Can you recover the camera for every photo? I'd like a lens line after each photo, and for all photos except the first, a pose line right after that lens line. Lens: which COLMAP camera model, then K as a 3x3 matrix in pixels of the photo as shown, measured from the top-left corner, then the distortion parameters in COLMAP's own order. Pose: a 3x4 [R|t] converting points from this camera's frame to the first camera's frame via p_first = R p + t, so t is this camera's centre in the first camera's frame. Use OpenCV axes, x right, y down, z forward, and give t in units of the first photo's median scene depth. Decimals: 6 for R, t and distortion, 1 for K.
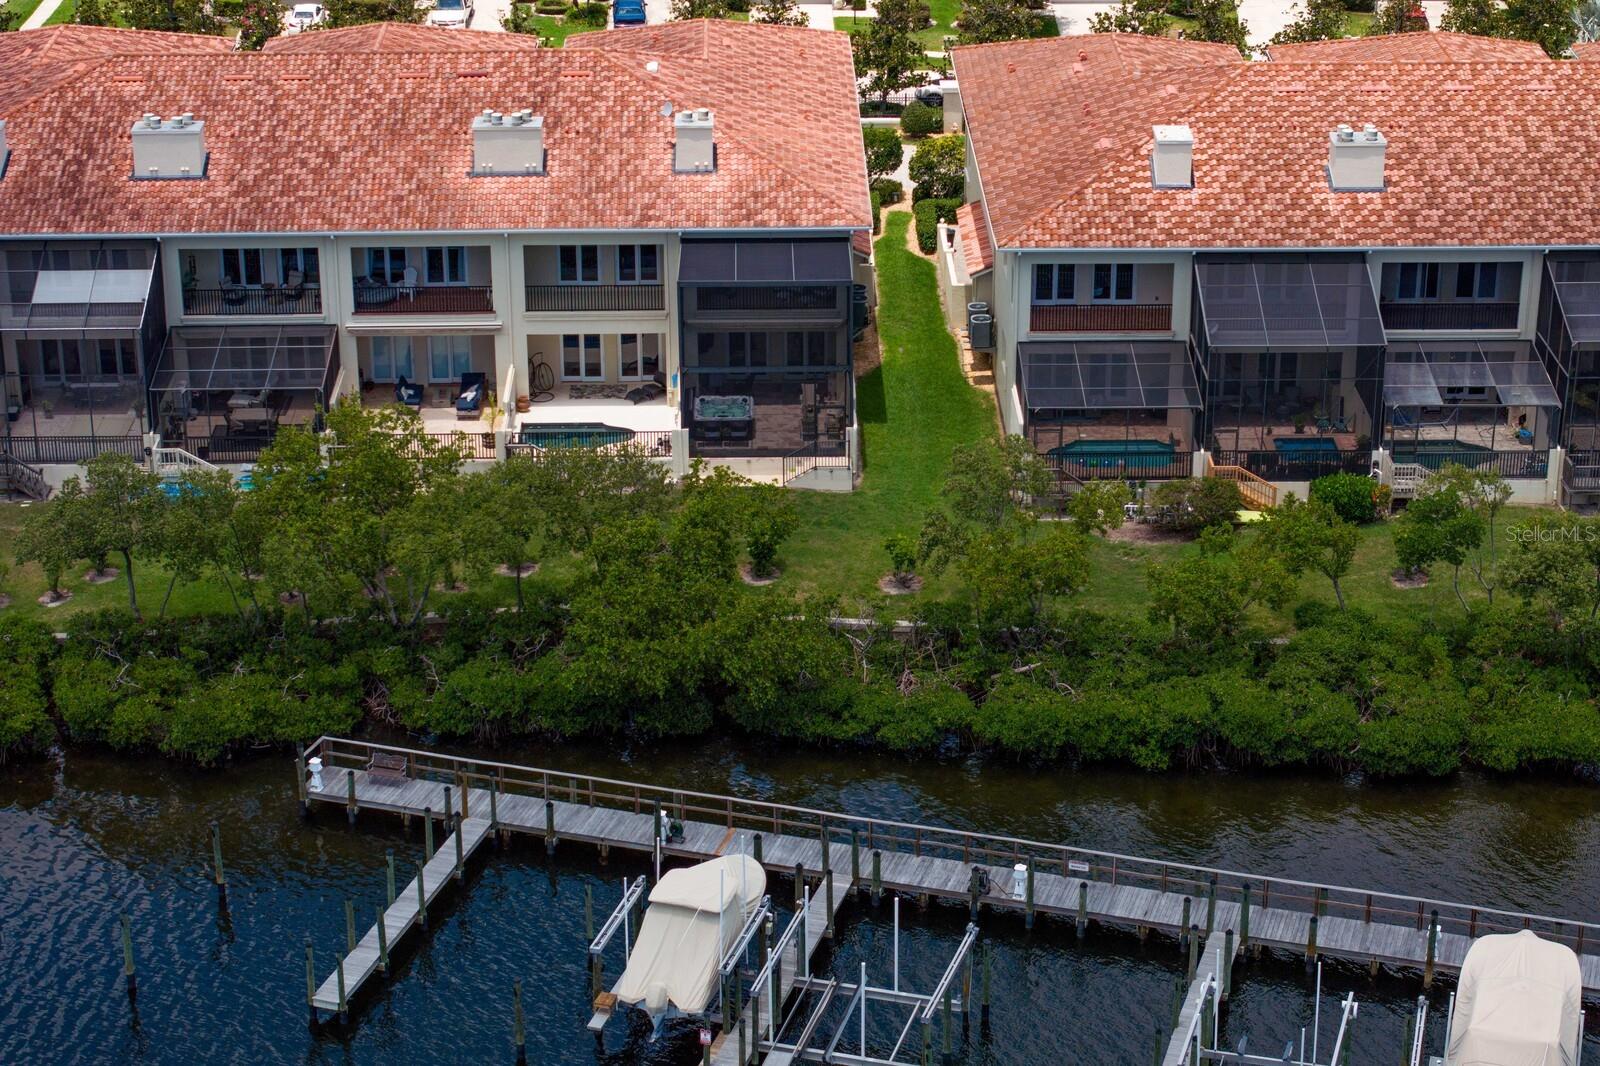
lens RADIAL K [[3209.4, 0, 800.7], [0, 3209.4, 532.5], [0, 0, 1]] dist [-0.096253, 0.000000]
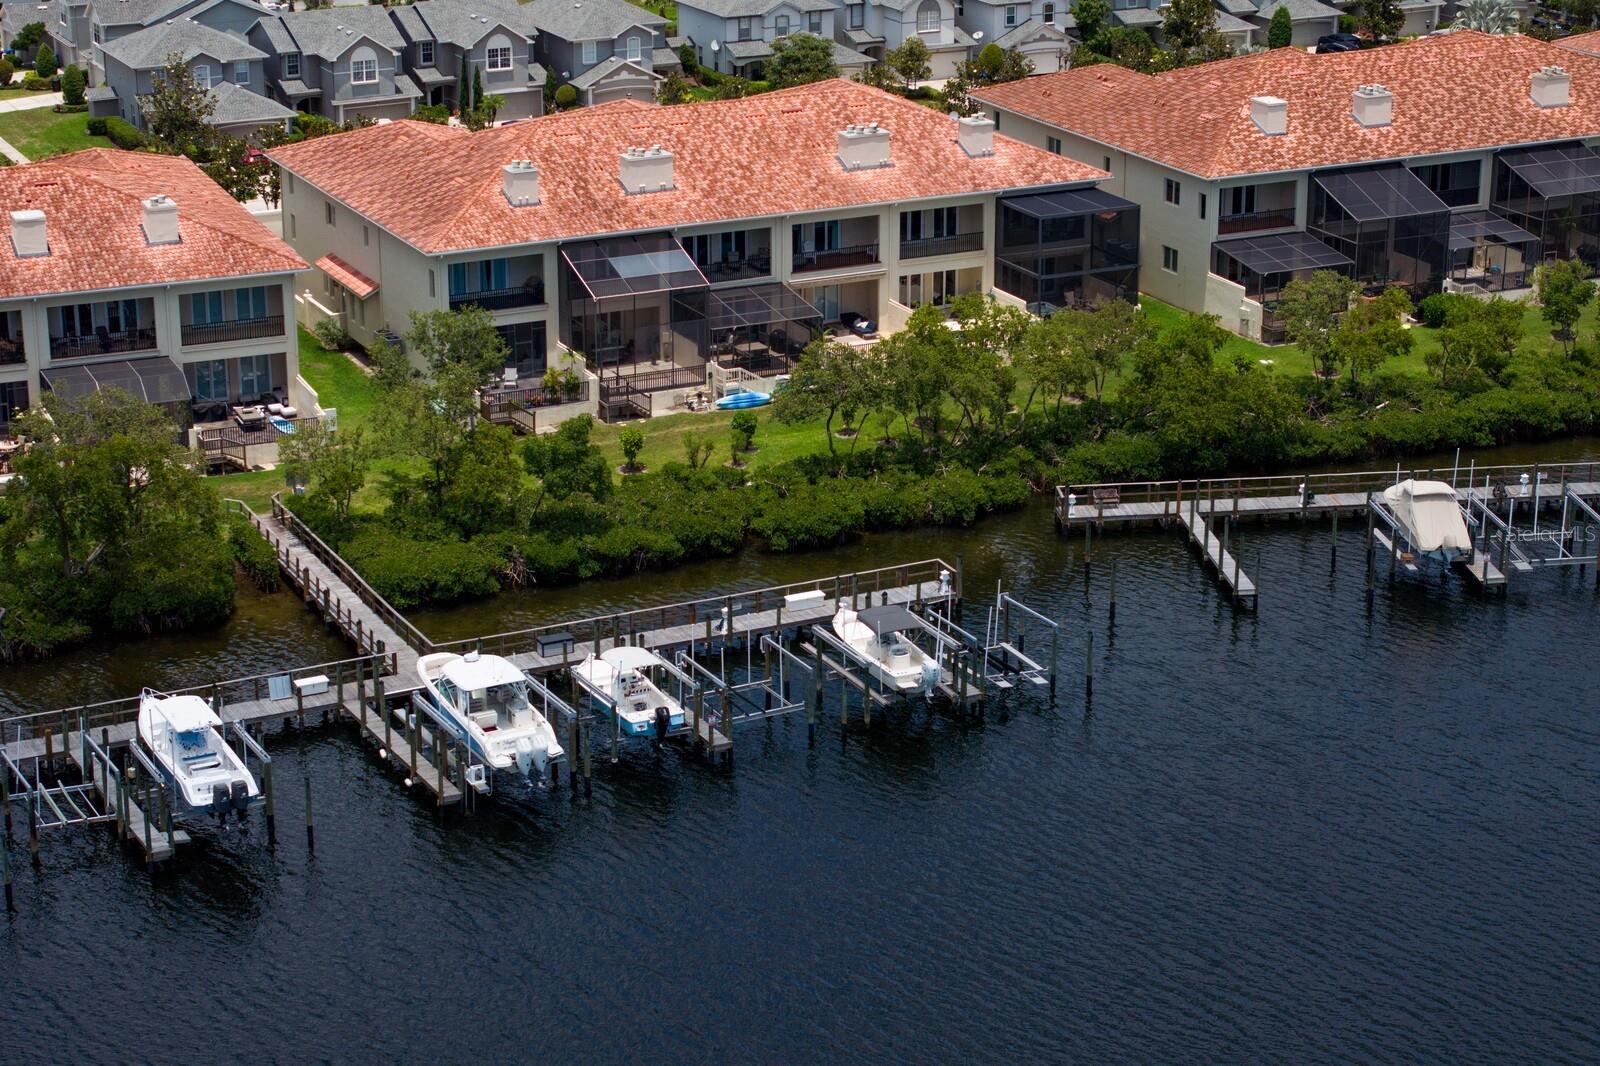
lens RADIAL K [[3209.4, 0, 799.6], [0, 3209.4, 533.5], [0, 0, 1]] dist [-0.096253, 0.000000]
pose [[0.907559, -0.136234, 0.397212, -0.724532], [0.170544, 0.983967, -0.052186, 0.120819], [-0.383734, 0.115104, 0.916242, -0.289766]]
